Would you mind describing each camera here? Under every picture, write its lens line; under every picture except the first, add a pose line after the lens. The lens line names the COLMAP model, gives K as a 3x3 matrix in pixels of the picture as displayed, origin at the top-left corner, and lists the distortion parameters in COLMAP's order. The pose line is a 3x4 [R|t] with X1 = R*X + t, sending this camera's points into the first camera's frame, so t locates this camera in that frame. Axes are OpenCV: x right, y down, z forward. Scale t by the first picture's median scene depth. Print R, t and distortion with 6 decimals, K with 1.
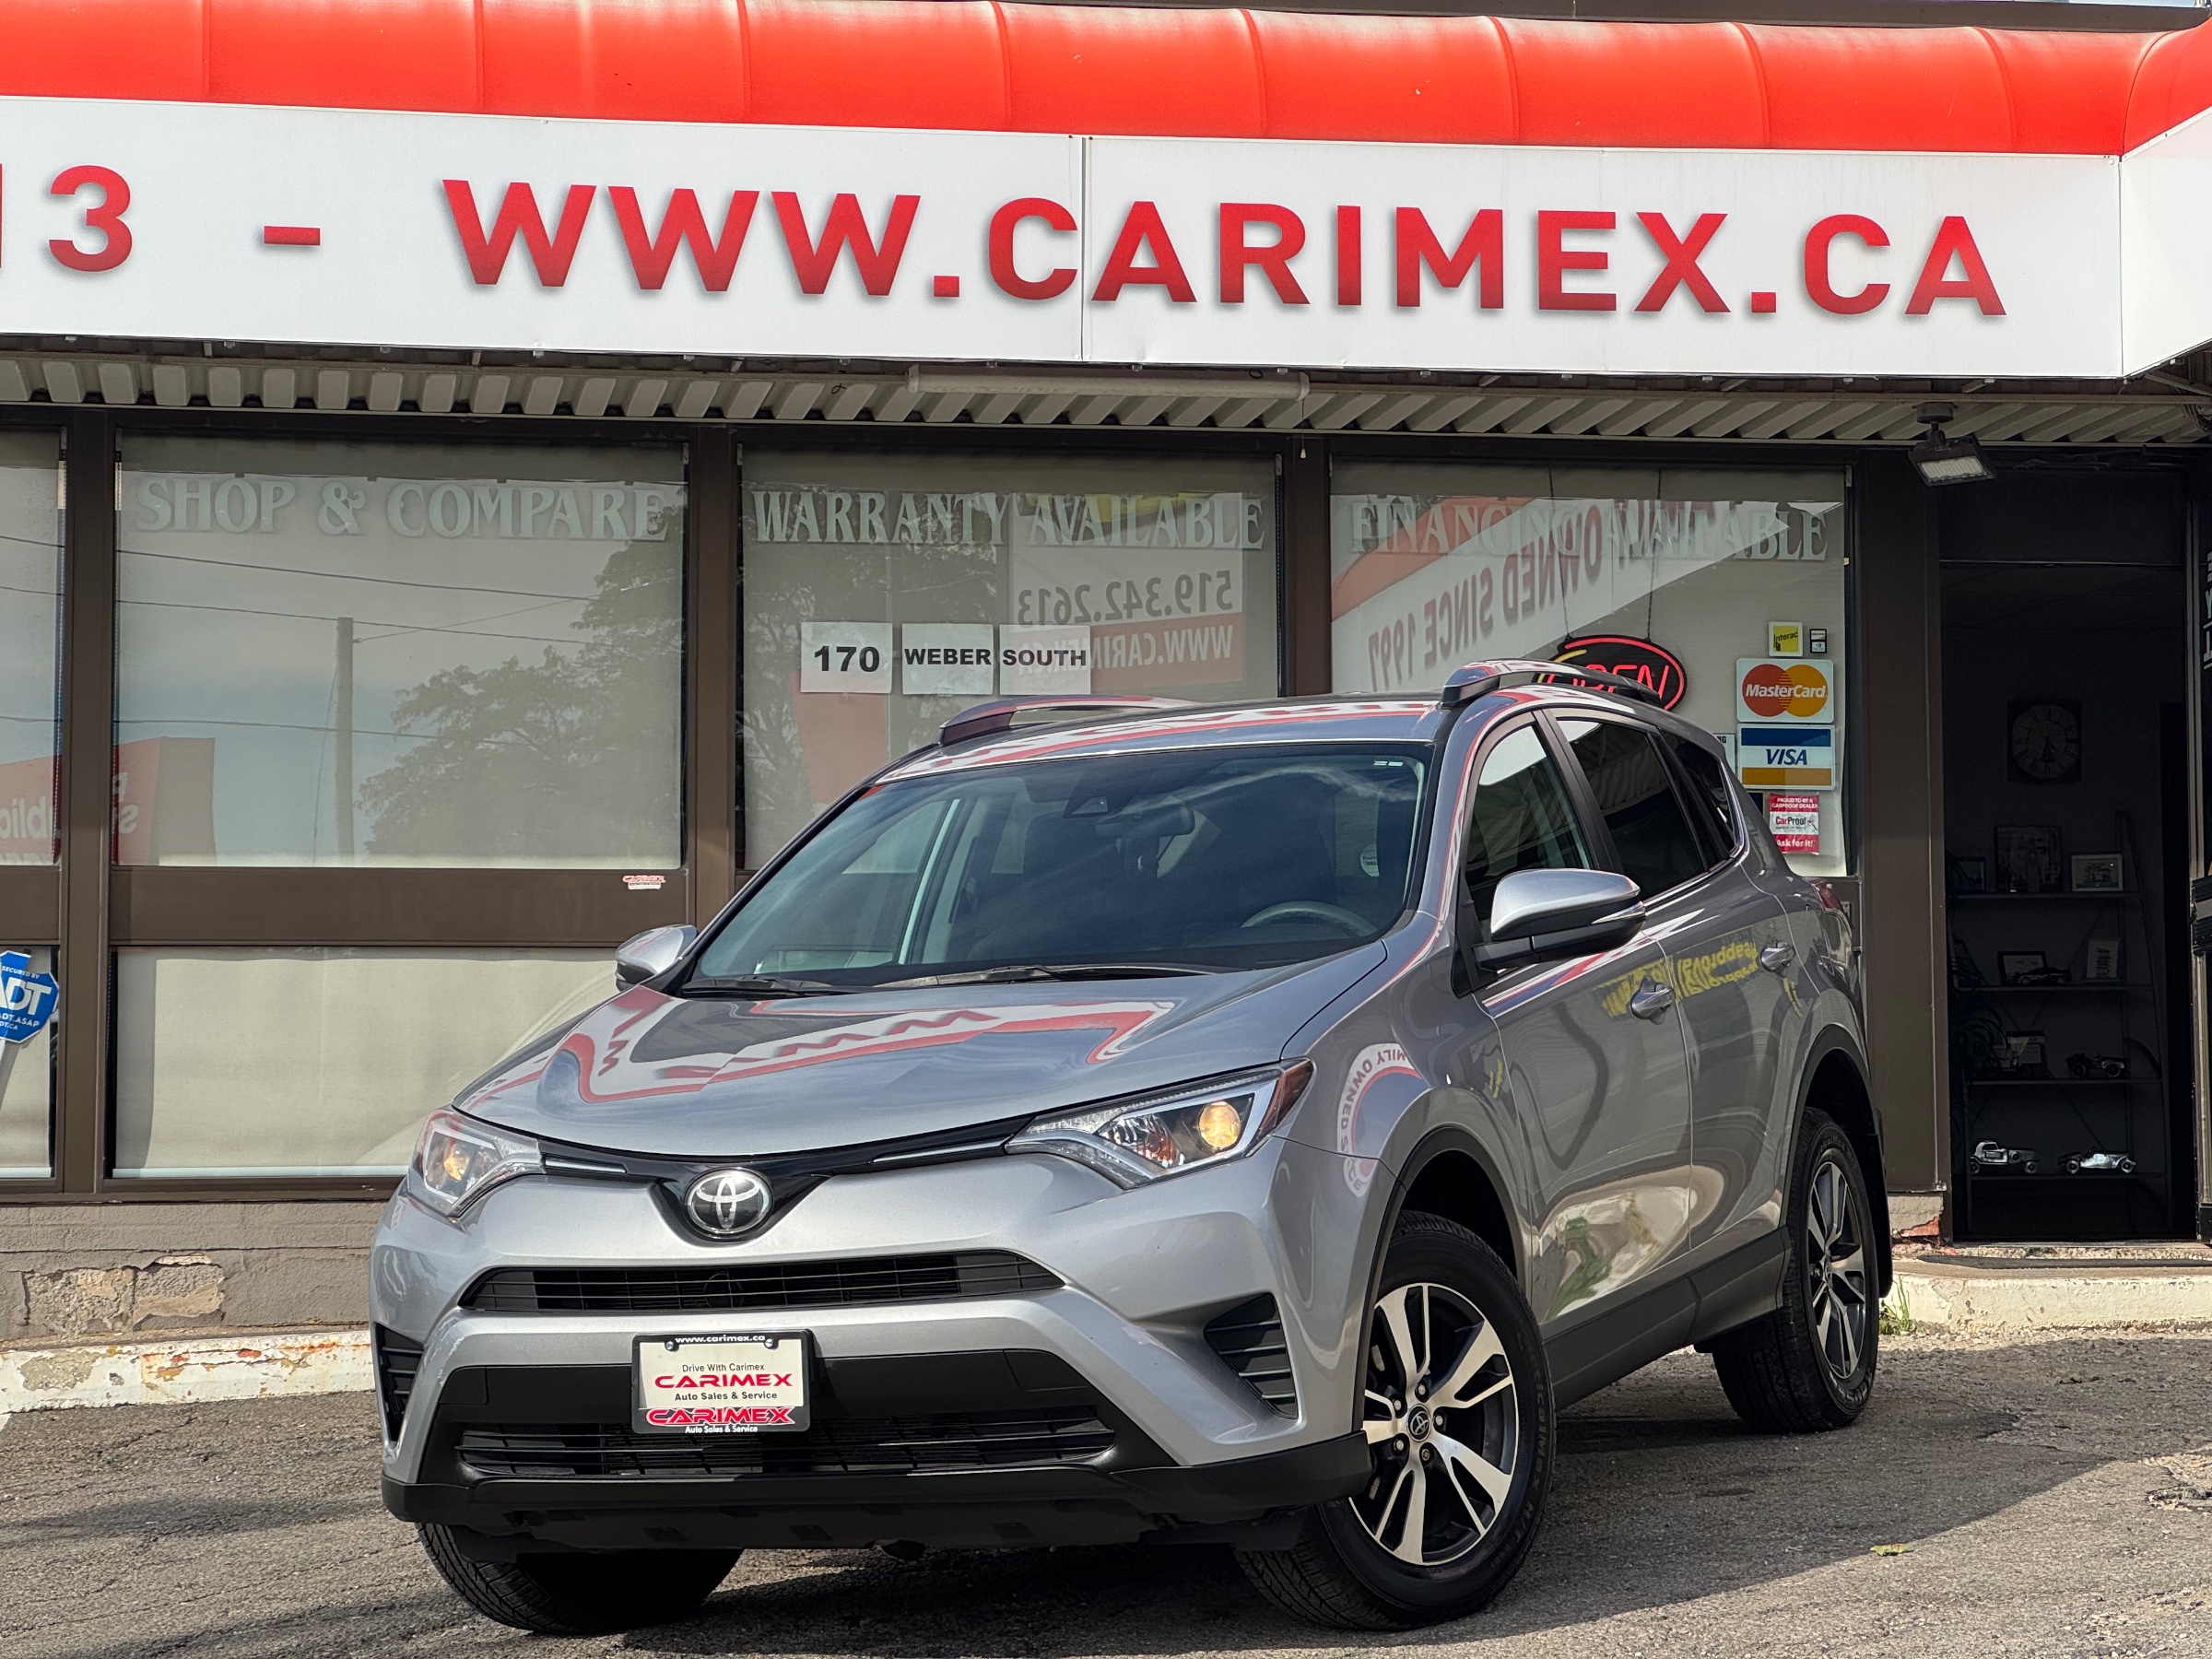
lens RADIAL K [[4999.4, 0, 1106.9], [0, 4999.4, 824.9], [0, 0, 1]] dist [0.409015, 0.000000]
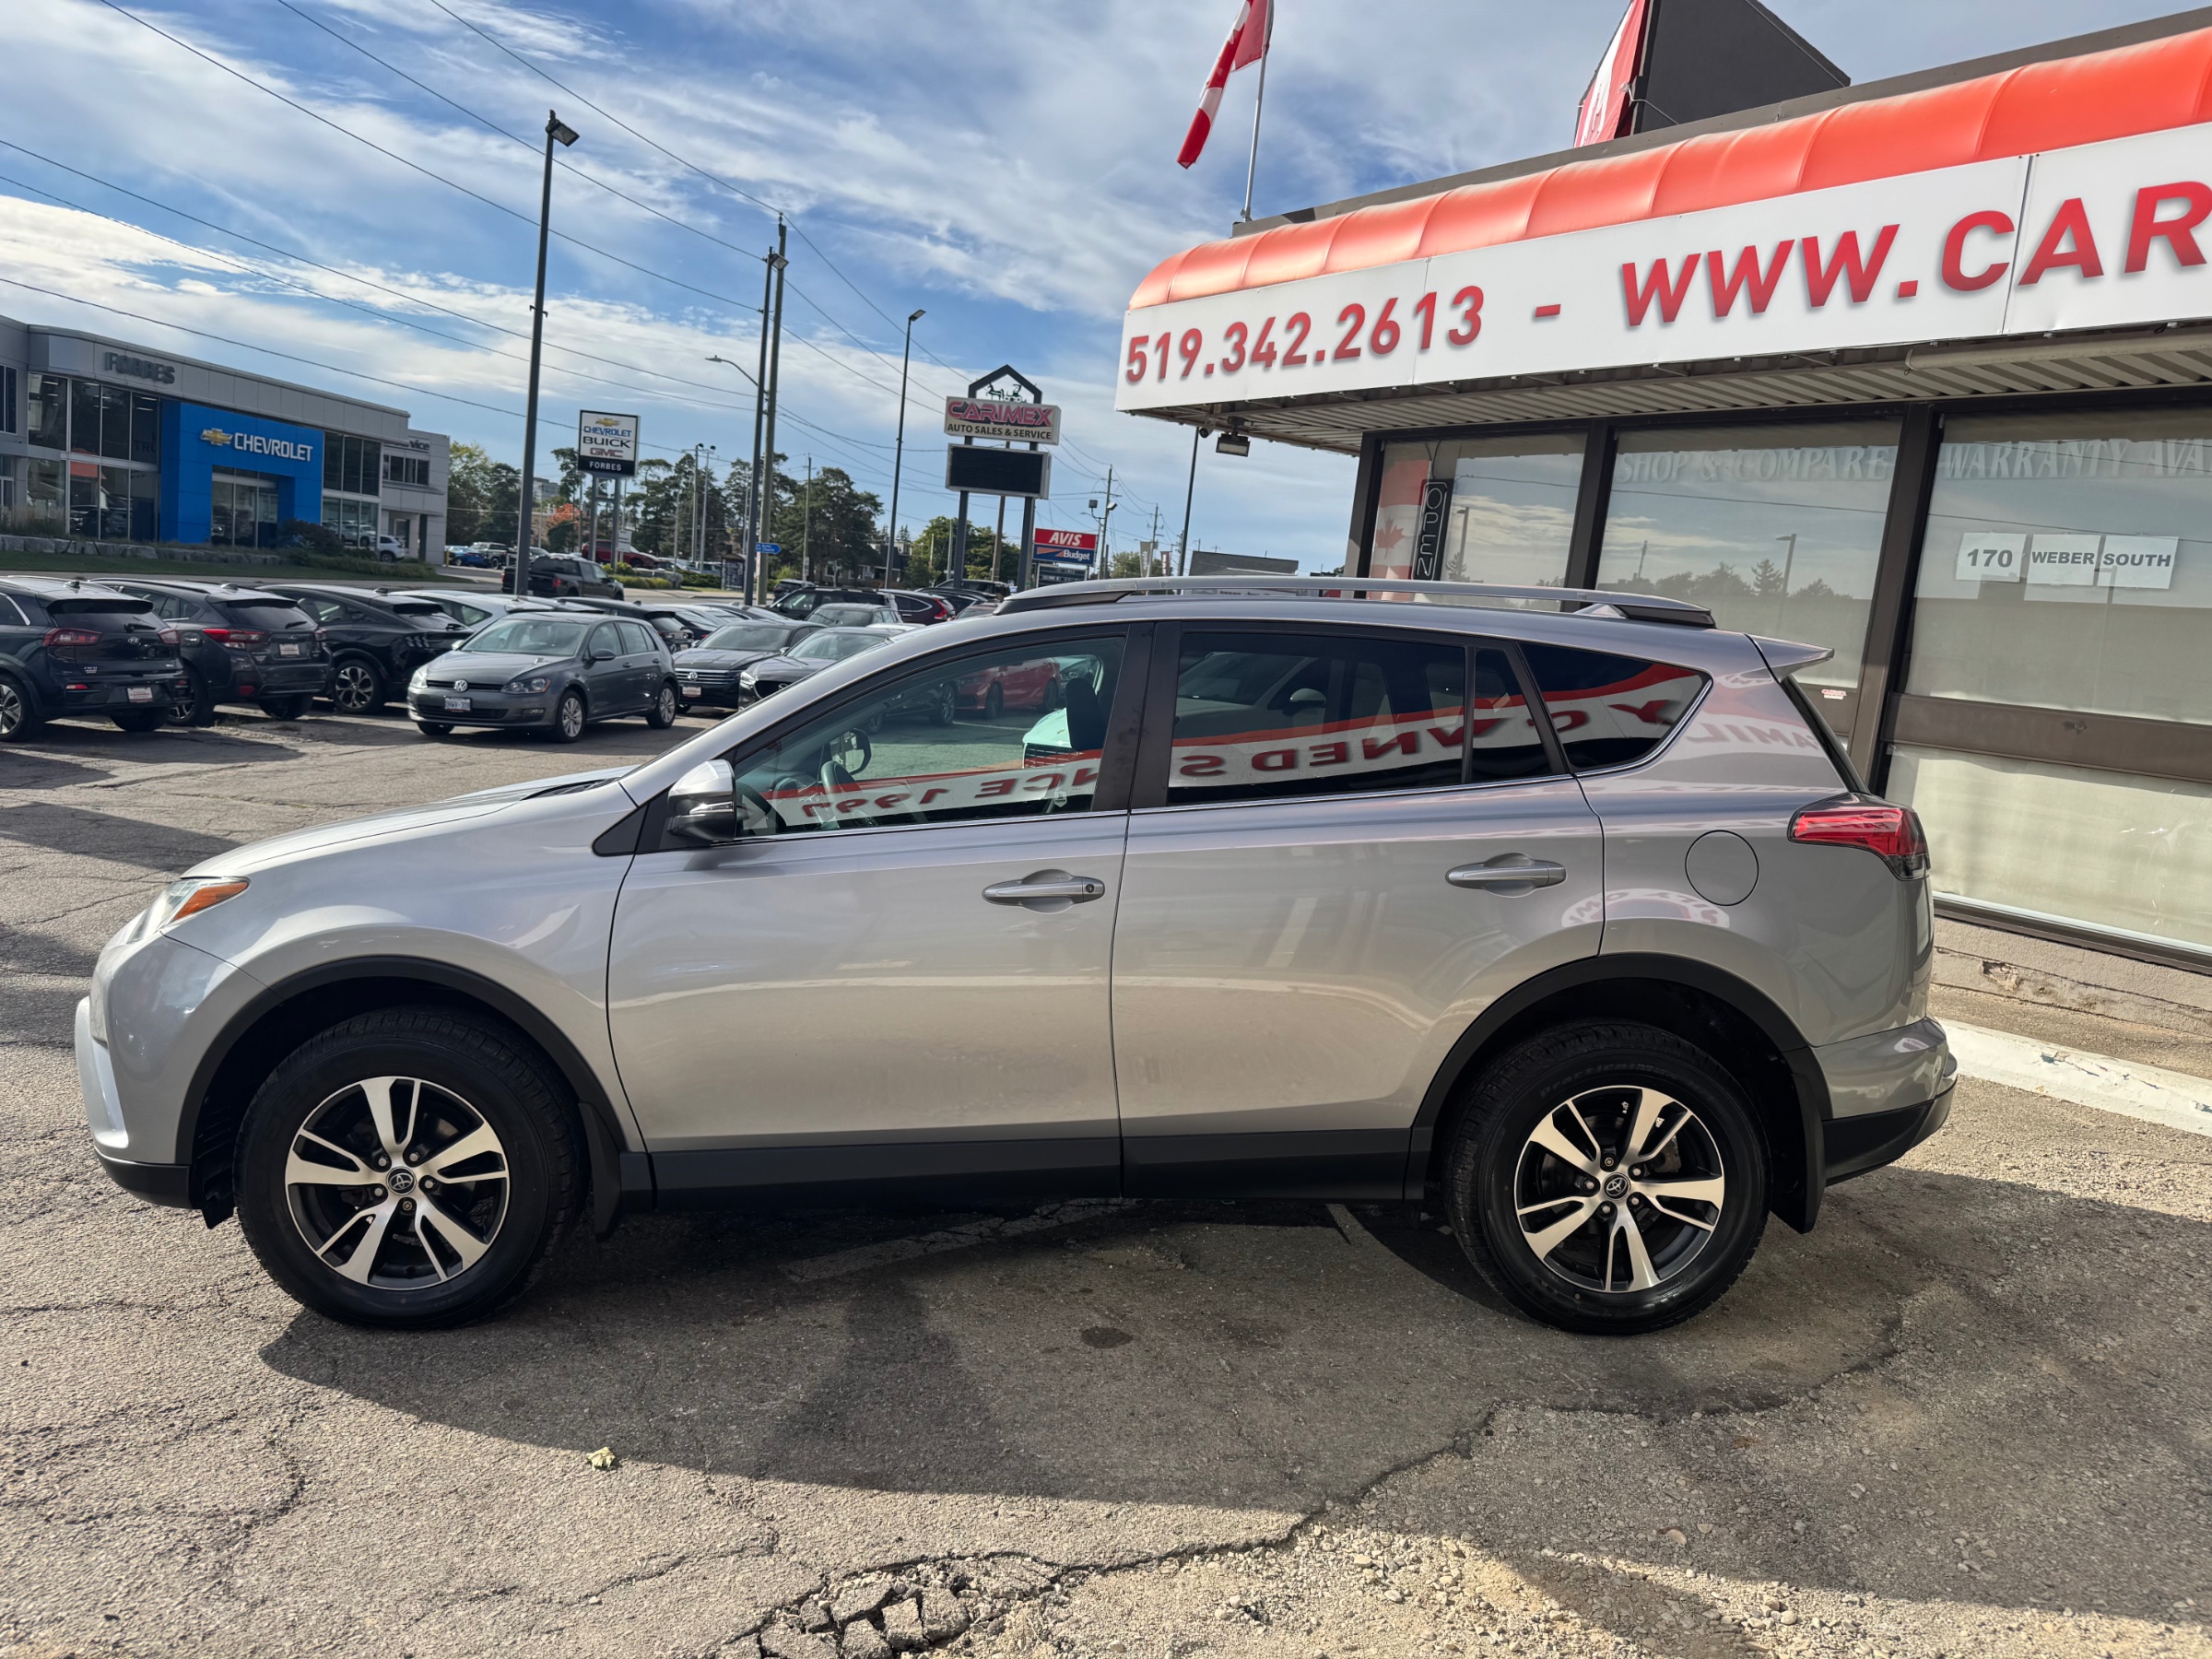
lens RADIAL K [[1572.5, 0, 1099.9], [0, 1572.5, 839.7], [0, 0, 1]] dist [0.015404, -0.011879]
pose [[0.418968, 0.181546, -0.889667, 0.290277], [-0.038511, 0.982479, 0.182350, -0.028324], [0.907184, -0.042137, 0.418619, 0.606338]]
